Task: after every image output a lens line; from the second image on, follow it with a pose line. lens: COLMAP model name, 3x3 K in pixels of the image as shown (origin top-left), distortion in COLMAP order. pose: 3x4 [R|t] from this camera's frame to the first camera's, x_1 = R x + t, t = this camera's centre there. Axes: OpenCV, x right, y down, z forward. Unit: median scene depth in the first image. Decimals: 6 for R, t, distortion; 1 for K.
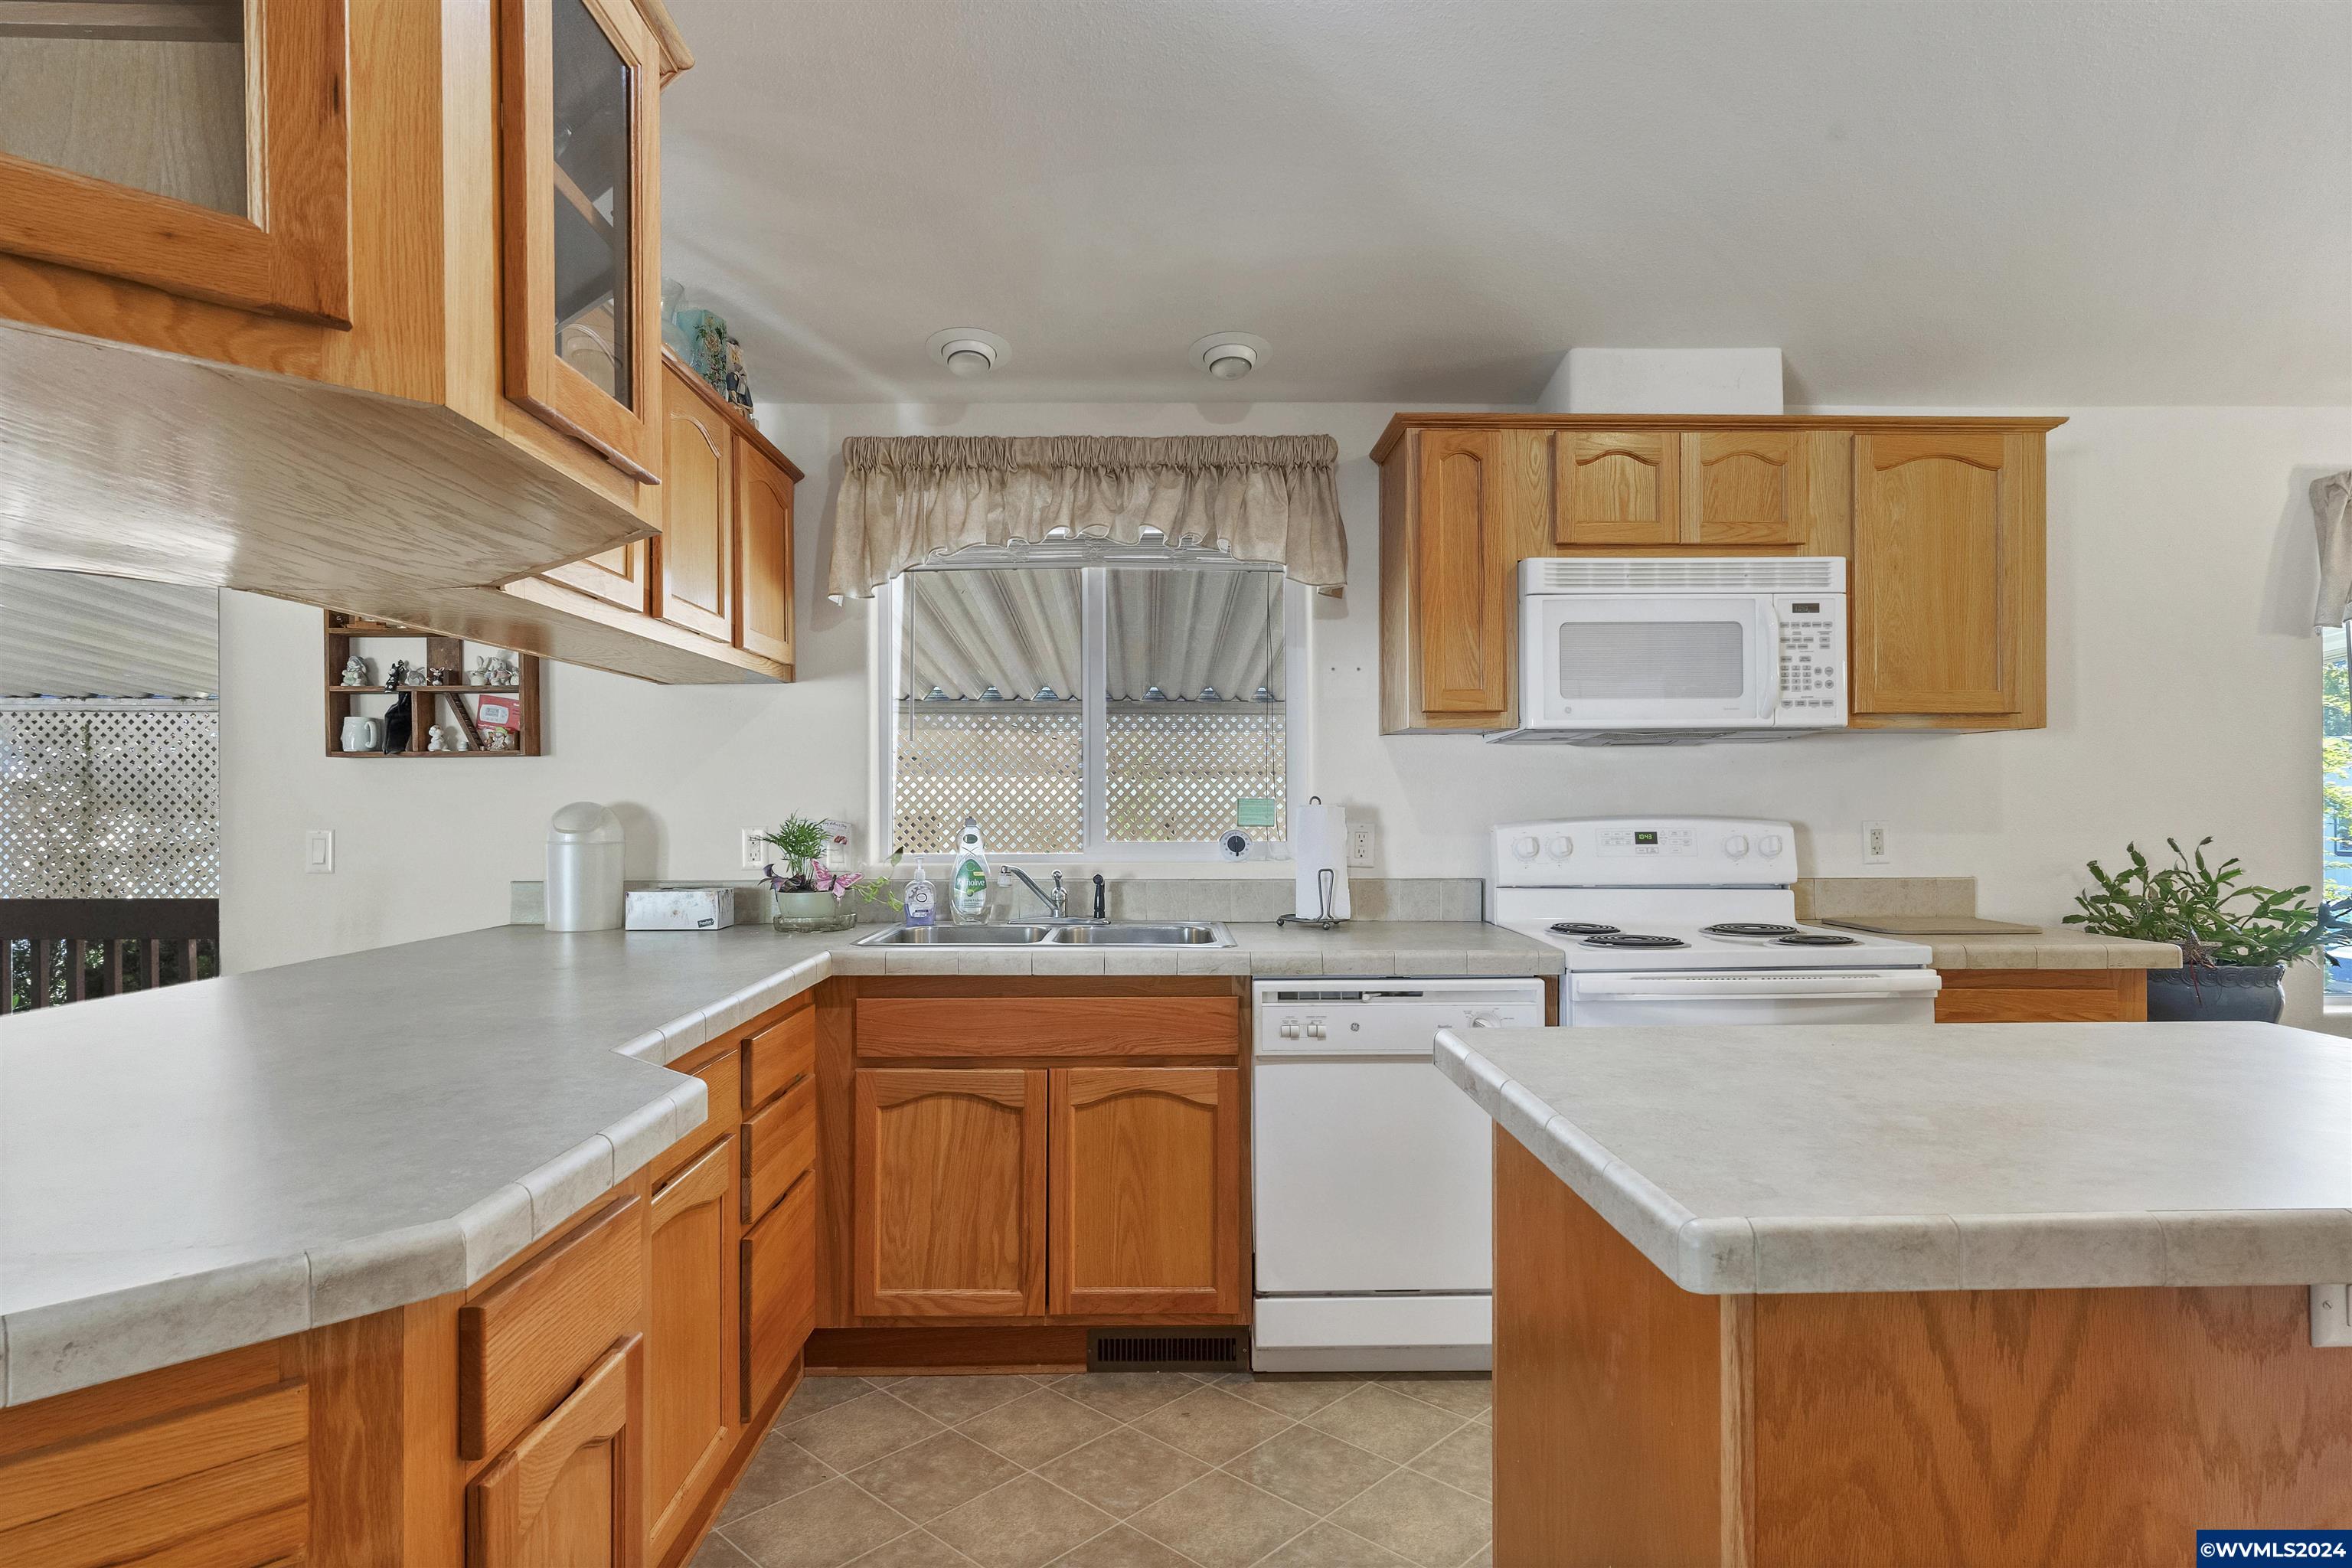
lens RADIAL K [[1249.7, 0, 1172.9], [0, 1249.7, 802.9], [0, 0, 1]] dist [0.000589, 0.000796]
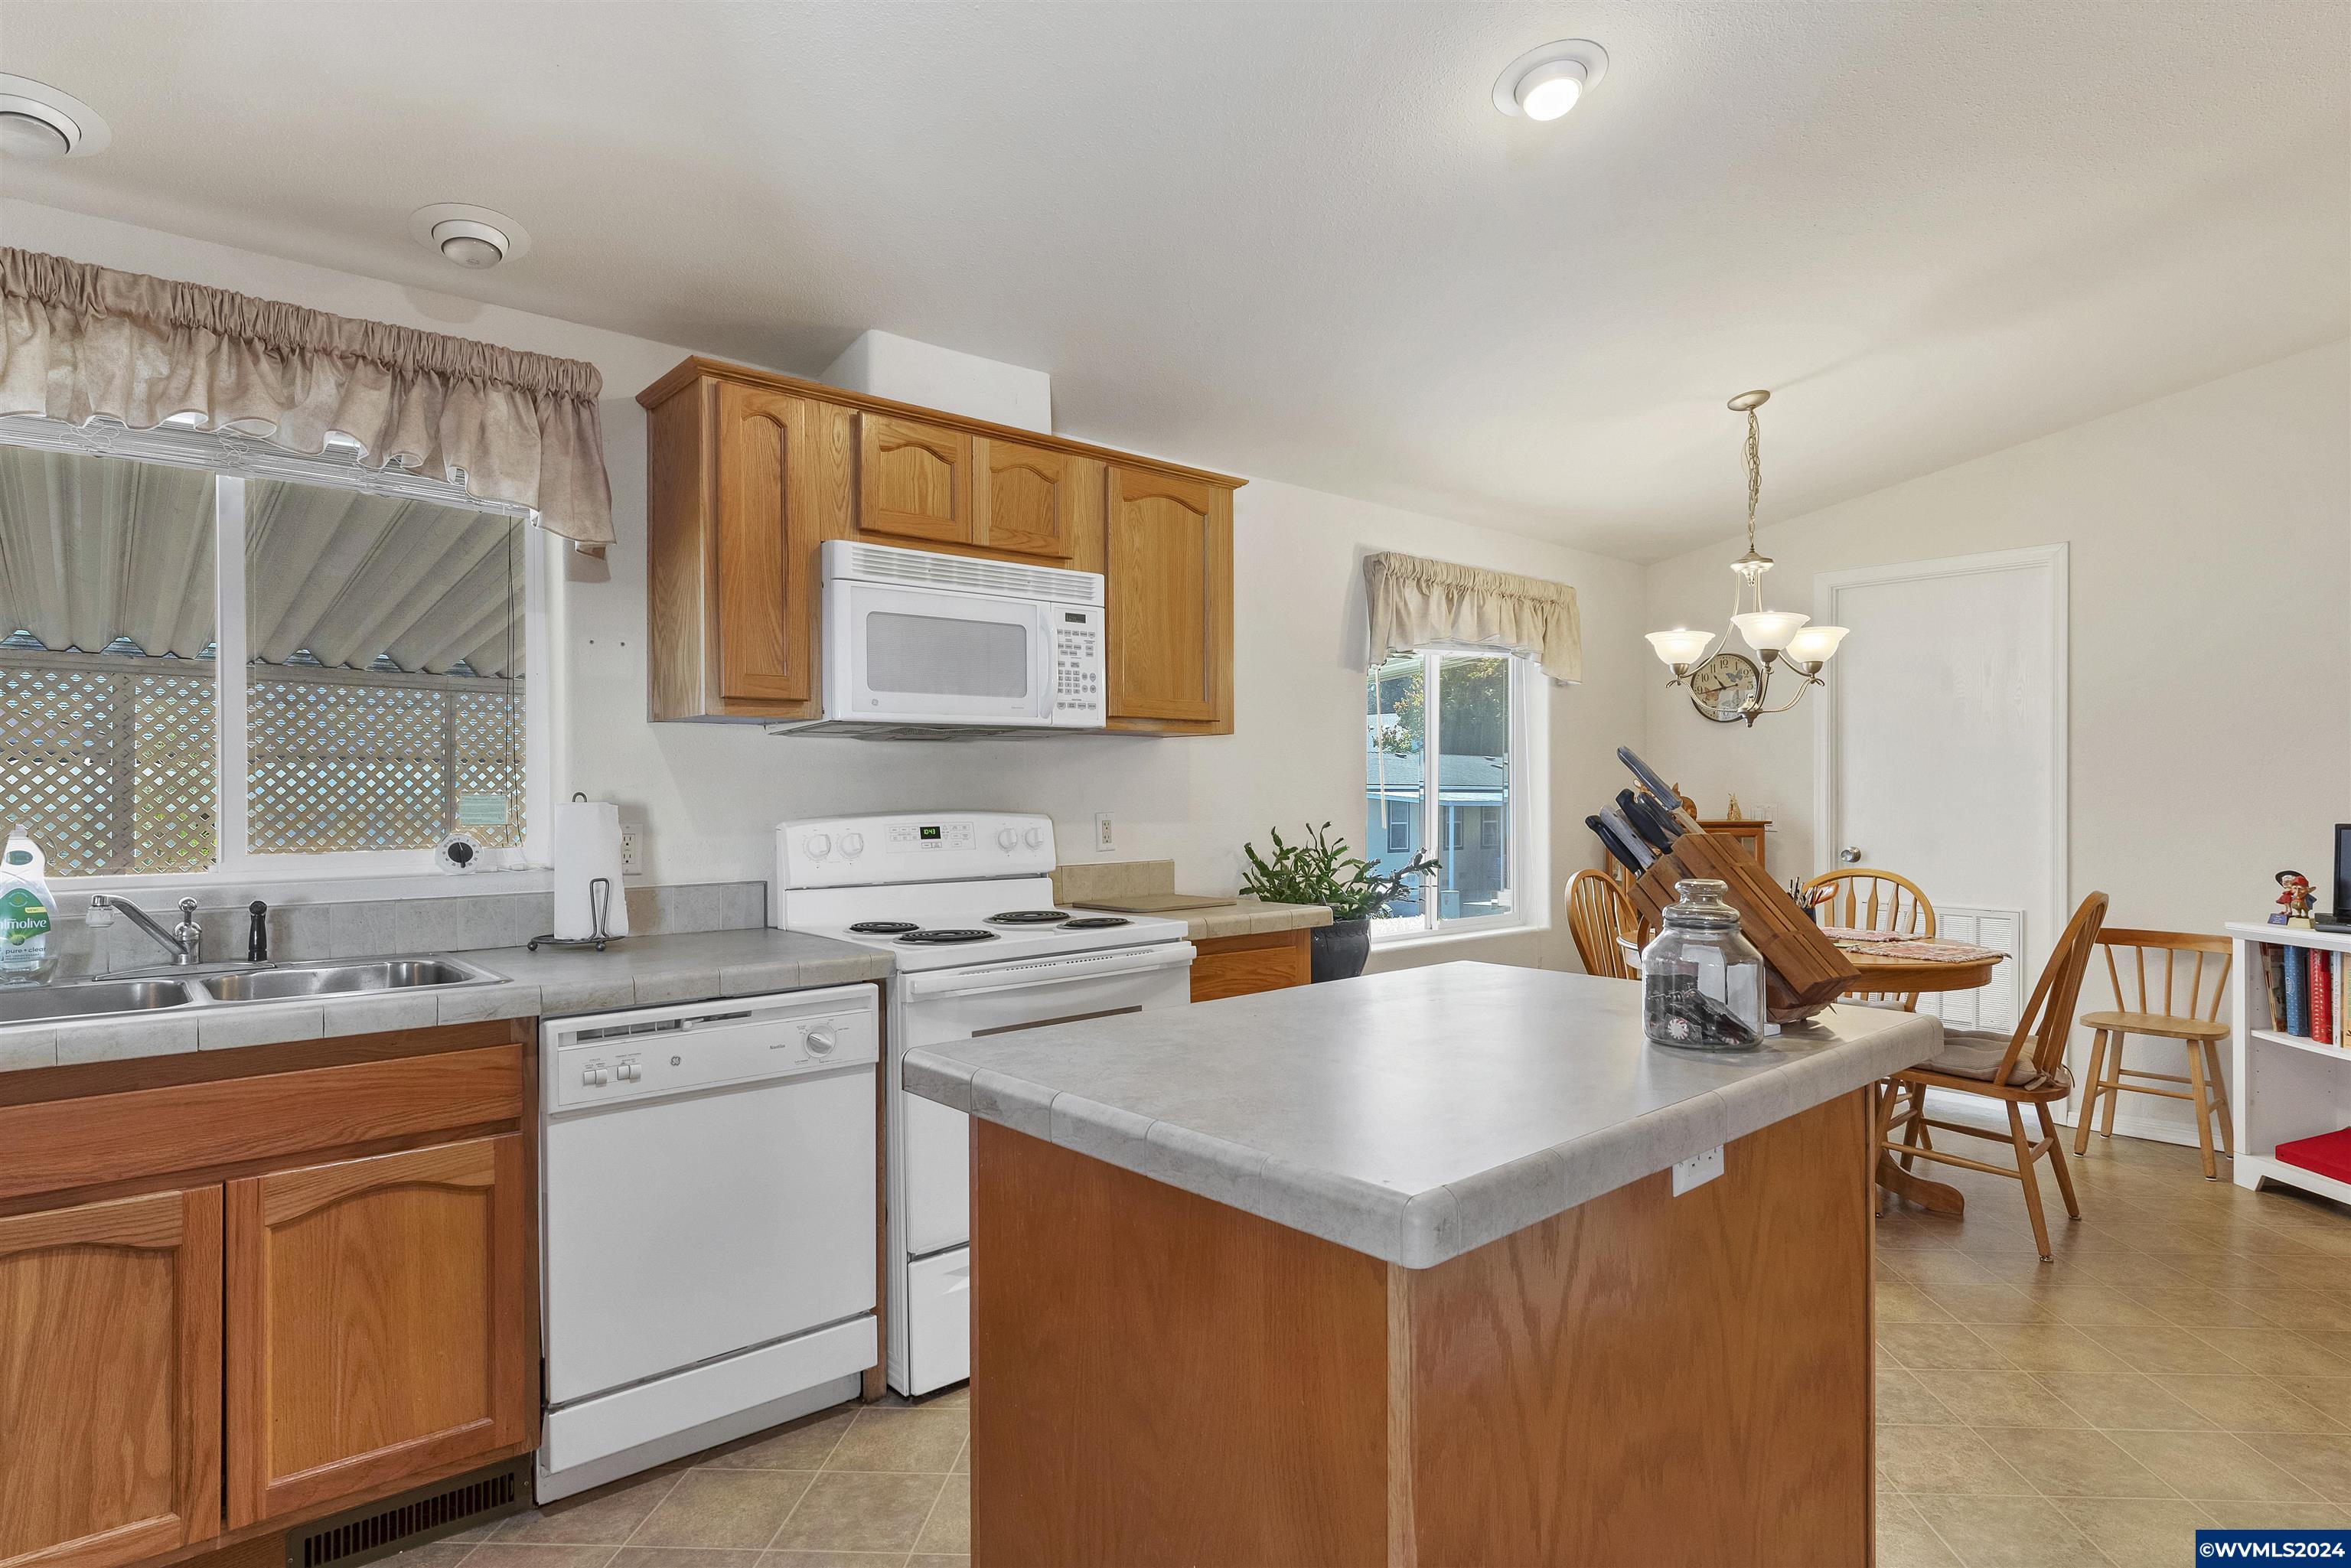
lens RADIAL K [[1261.5, 0, 1182.1], [0, 1261.5, 796.3], [0, 0, 1]] dist [0.000376, 0.000288]
pose [[0.765871, -0.004528, 0.642978, -0.127123], [0.005057, 0.999987, 0.001018, -0.001491], [-0.642974, 0.002472, 0.765884, 0.098815]]
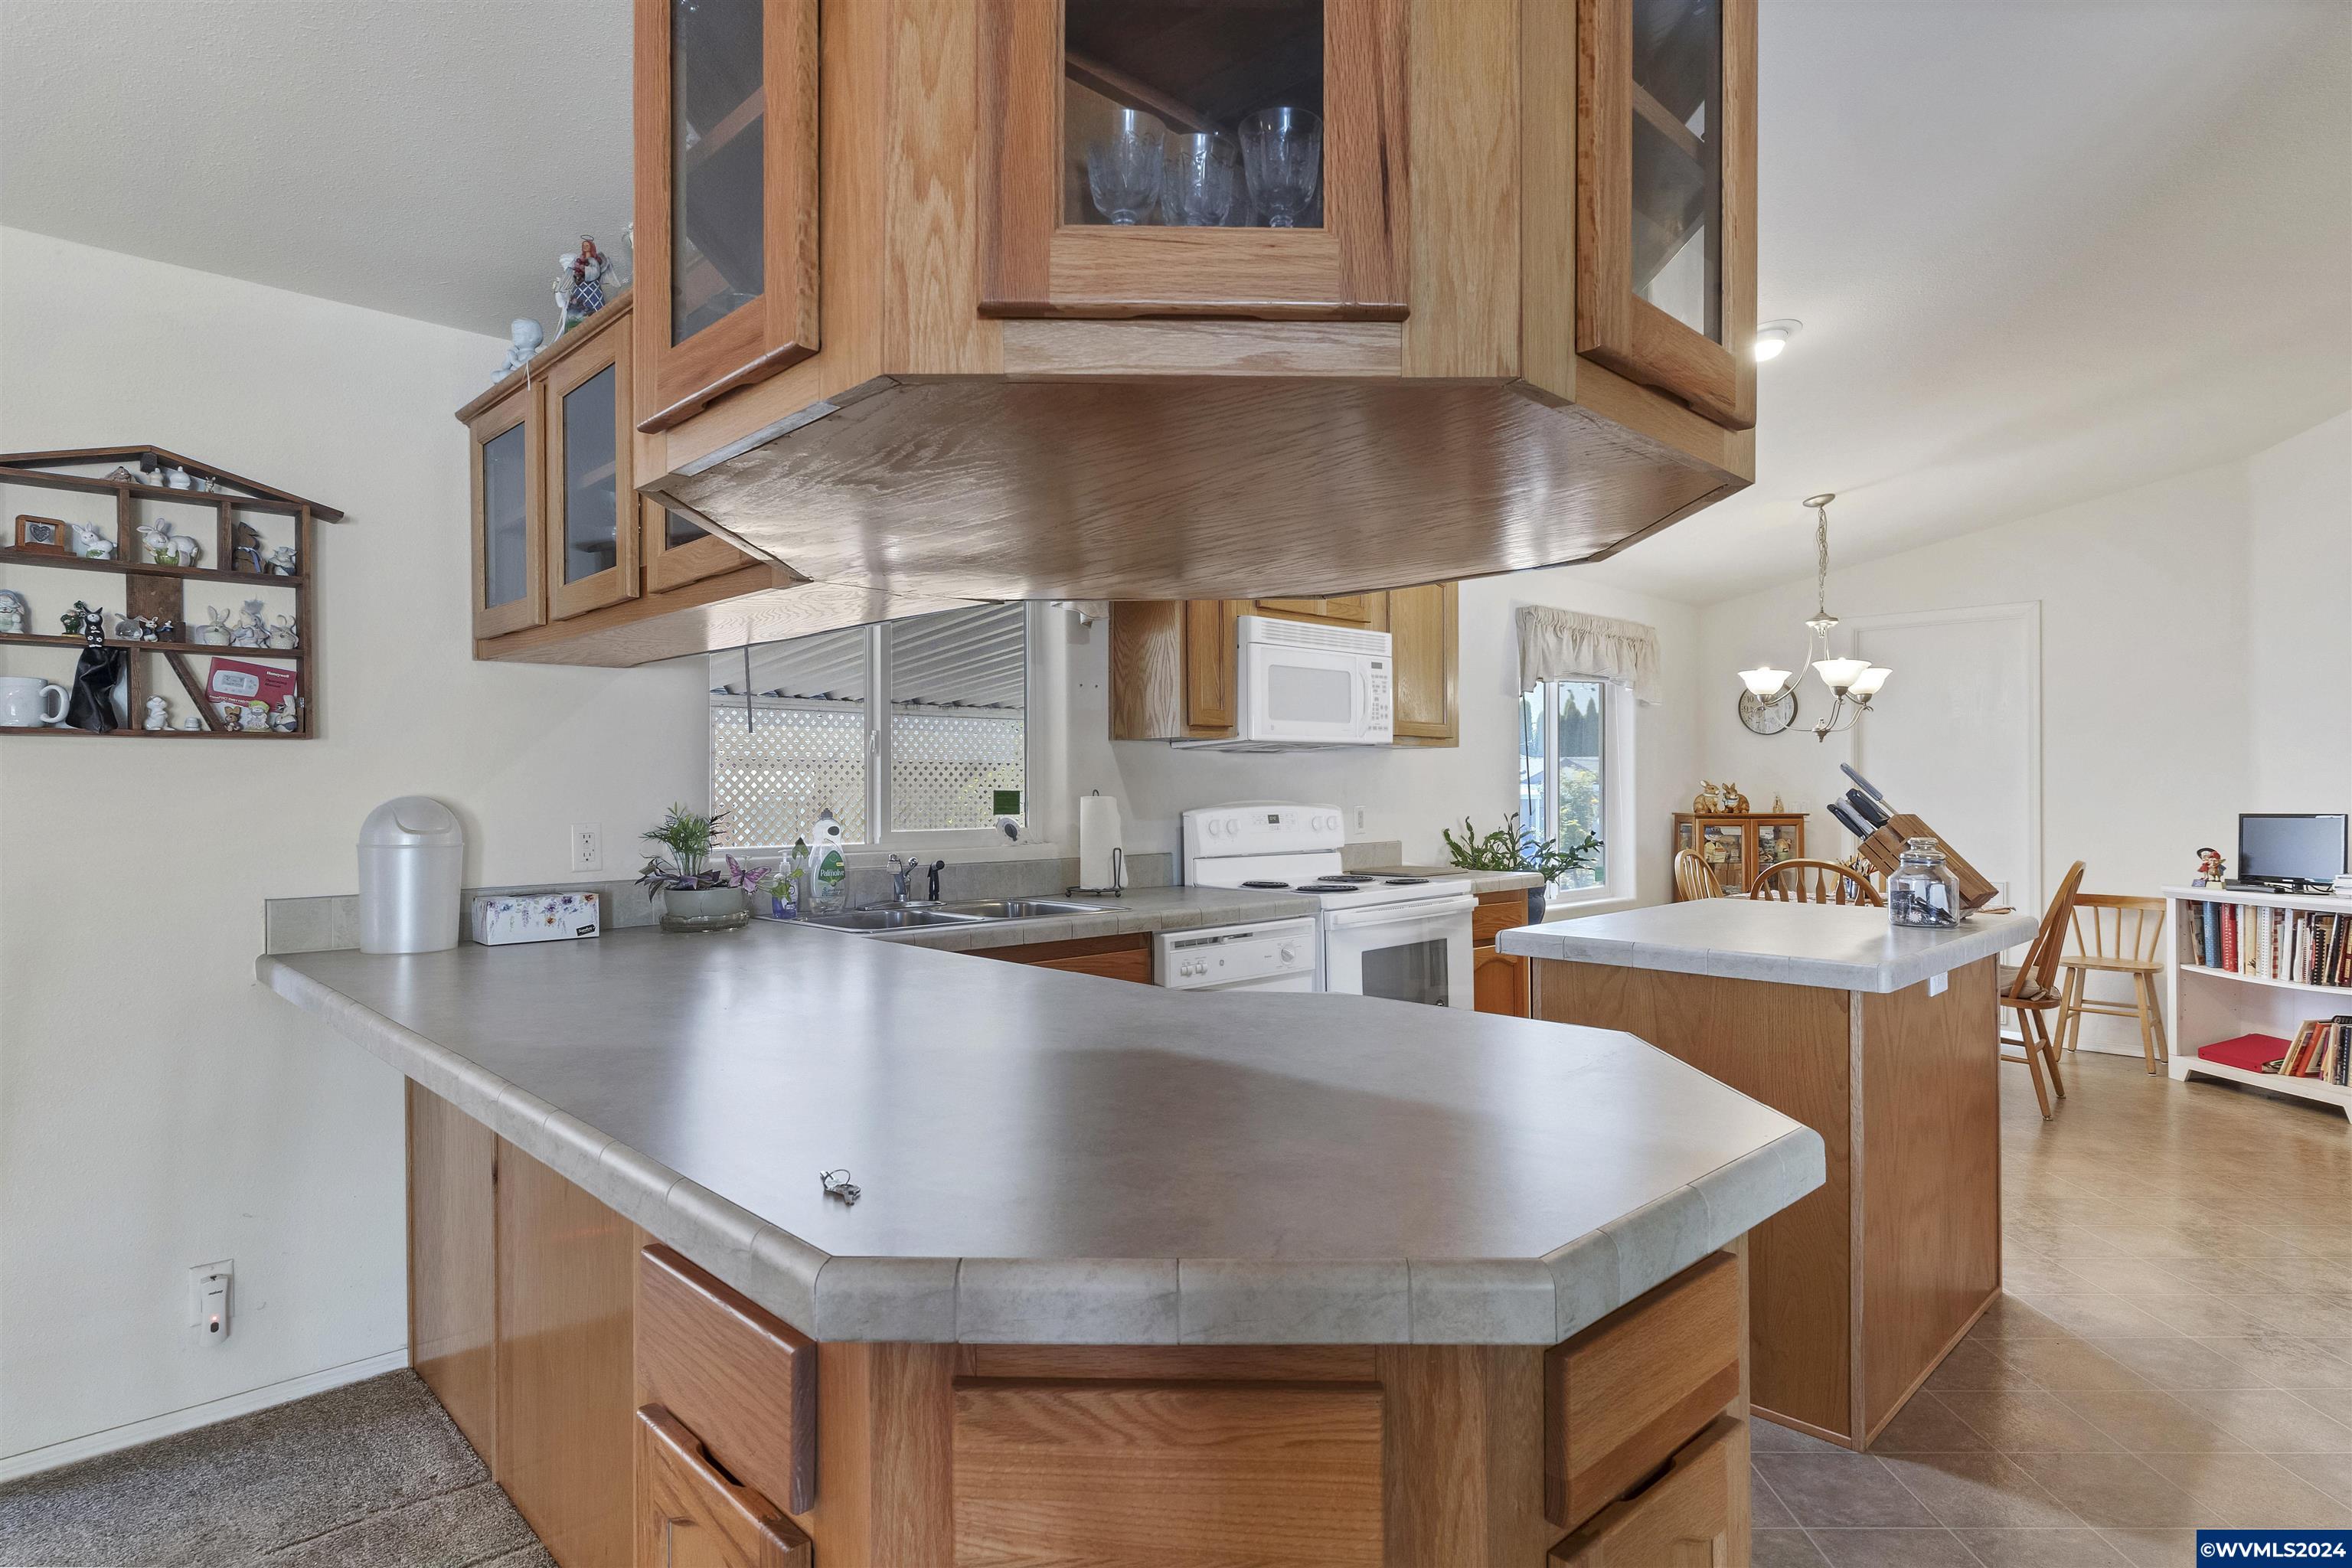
lens RADIAL K [[1257.2, 0, 1176.0], [0, 1257.2, 784.0], [0, 0, 1]] dist [0.001550, 0.000087]
pose [[0.734465, 0.001921, 0.678644, -0.705058], [0.004014, 0.999966, -0.007175, -0.001517], [-0.678635, 0.007994, 0.734432, 0.041383]]
